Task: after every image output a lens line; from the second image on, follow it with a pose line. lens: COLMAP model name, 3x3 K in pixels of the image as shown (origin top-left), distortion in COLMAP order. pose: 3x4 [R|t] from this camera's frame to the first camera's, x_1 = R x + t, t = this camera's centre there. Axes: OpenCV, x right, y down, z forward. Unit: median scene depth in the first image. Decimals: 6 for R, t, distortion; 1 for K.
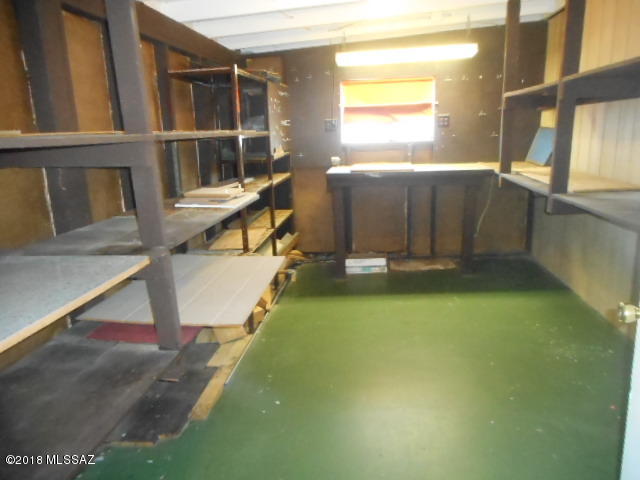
lens RADIAL K [[479.7, 0, 320.0], [0, 479.7, 240.0], [0, 0, 1]] dist [-0.004275, 0.006468]
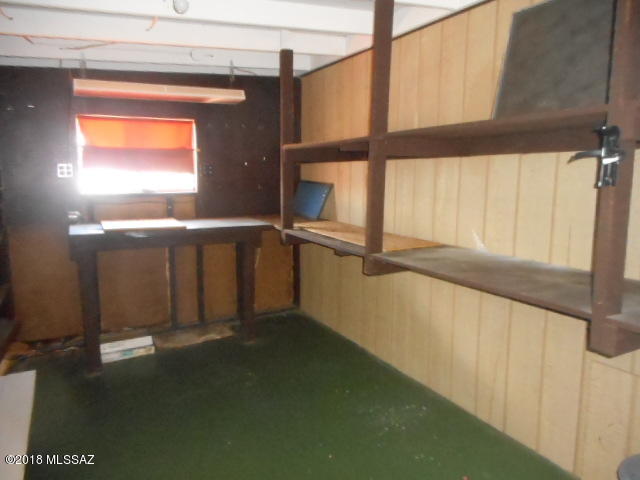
lens RADIAL K [[479.7, 0, 320.0], [0, 479.7, 240.0], [0, 0, 1]] dist [-0.004275, 0.006468]
pose [[0.827929, -0.037375, 0.559586, -0.073446], [0.091424, 0.993425, -0.068913, -0.040019], [-0.553331, 0.108215, 0.825902, 0.161527]]
